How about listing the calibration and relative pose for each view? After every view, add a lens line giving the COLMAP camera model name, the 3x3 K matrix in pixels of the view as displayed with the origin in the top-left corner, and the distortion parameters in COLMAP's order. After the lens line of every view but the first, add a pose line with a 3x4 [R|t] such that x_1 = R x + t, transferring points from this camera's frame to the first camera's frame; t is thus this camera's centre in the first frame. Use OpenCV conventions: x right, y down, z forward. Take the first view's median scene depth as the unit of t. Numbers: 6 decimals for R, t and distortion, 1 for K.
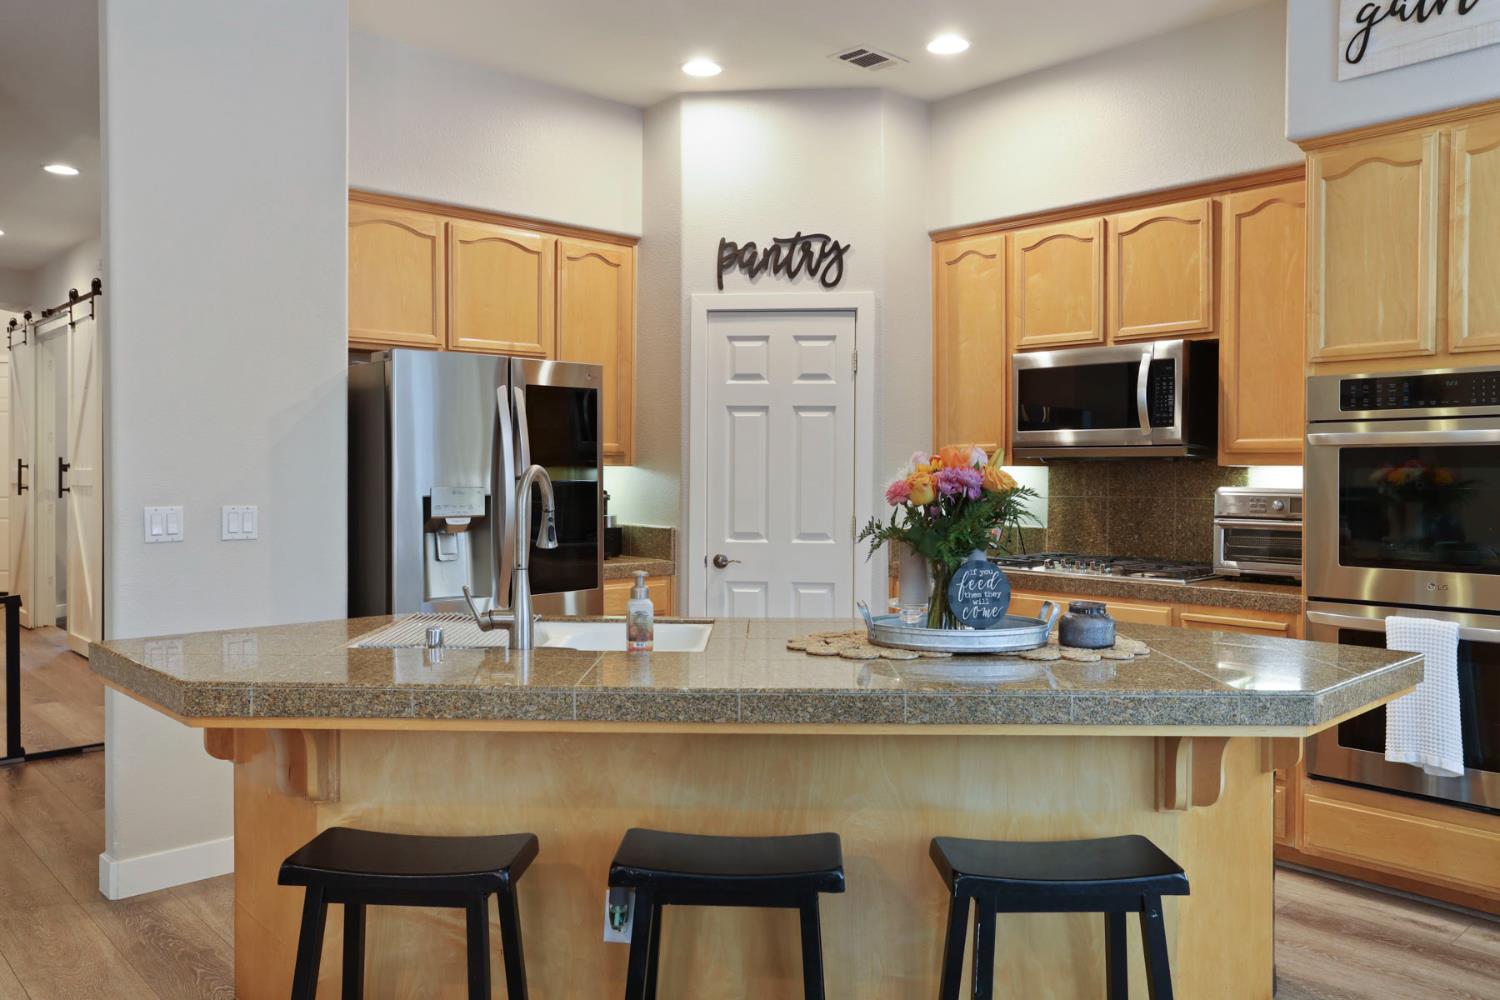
lens RADIAL K [[1093.0, 0, 737.9], [0, 1093.0, 487.3], [0, 0, 1]] dist [-0.008698, 0.021663]
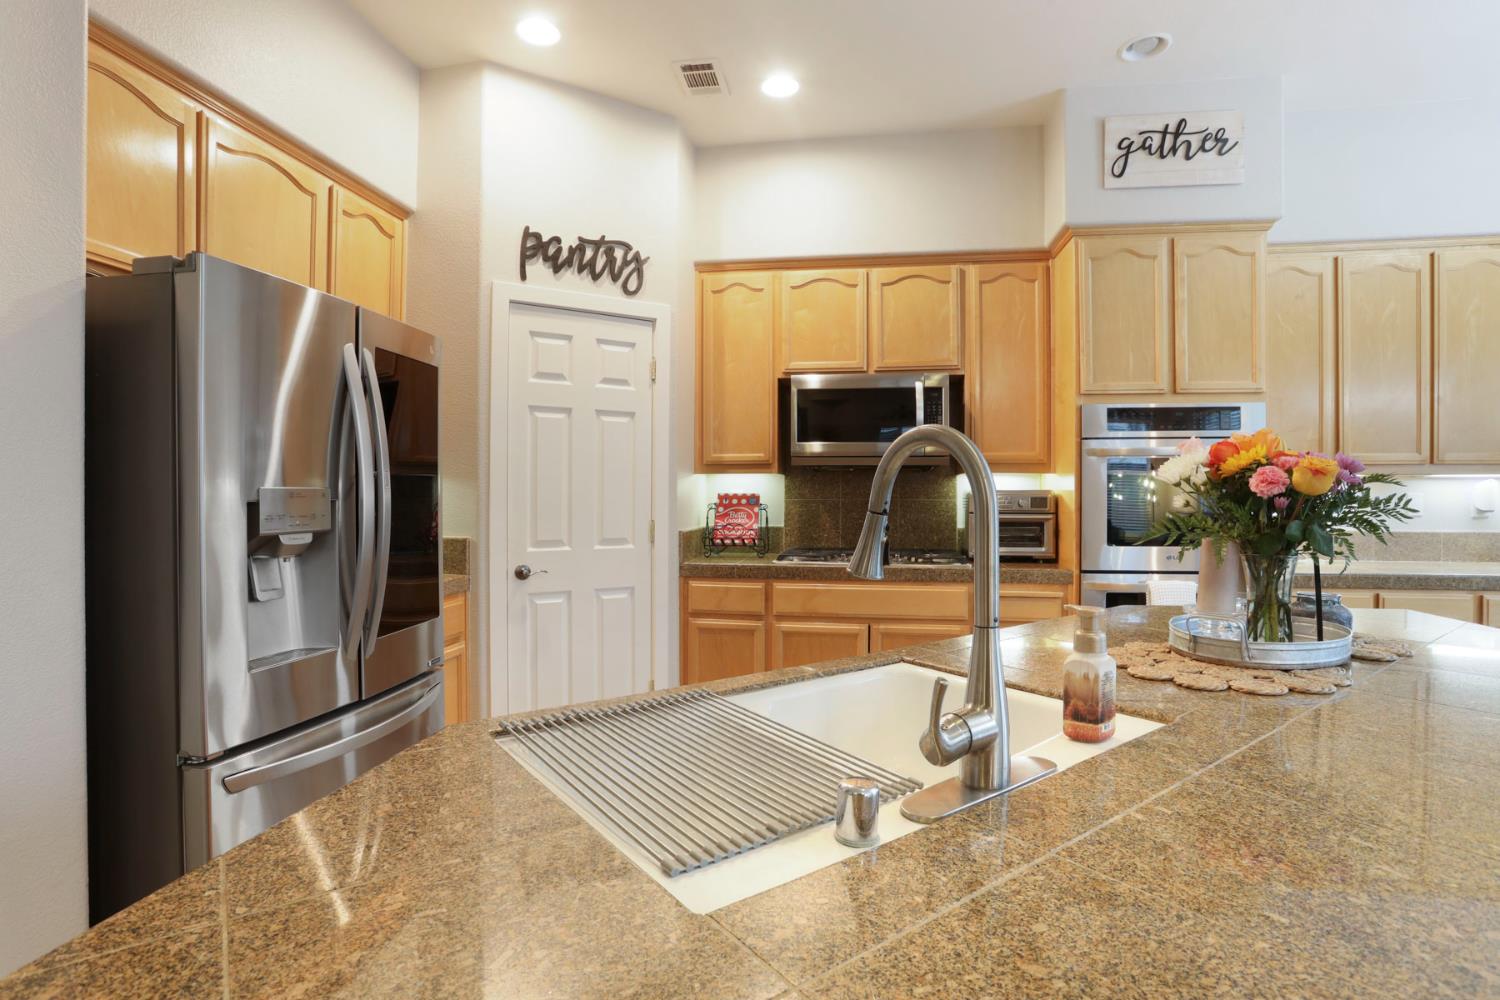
lens RADIAL K [[745.4, 0, 738.3], [0, 745.4, 494.4], [0, 0, 1]] dist [-0.058253, 0.020392]
pose [[0.793854, -0.002661, 0.608102, -0.266039], [0.008751, 0.999937, -0.007048, 0.007949], [-0.608045, 0.010917, 0.793827, 0.410147]]
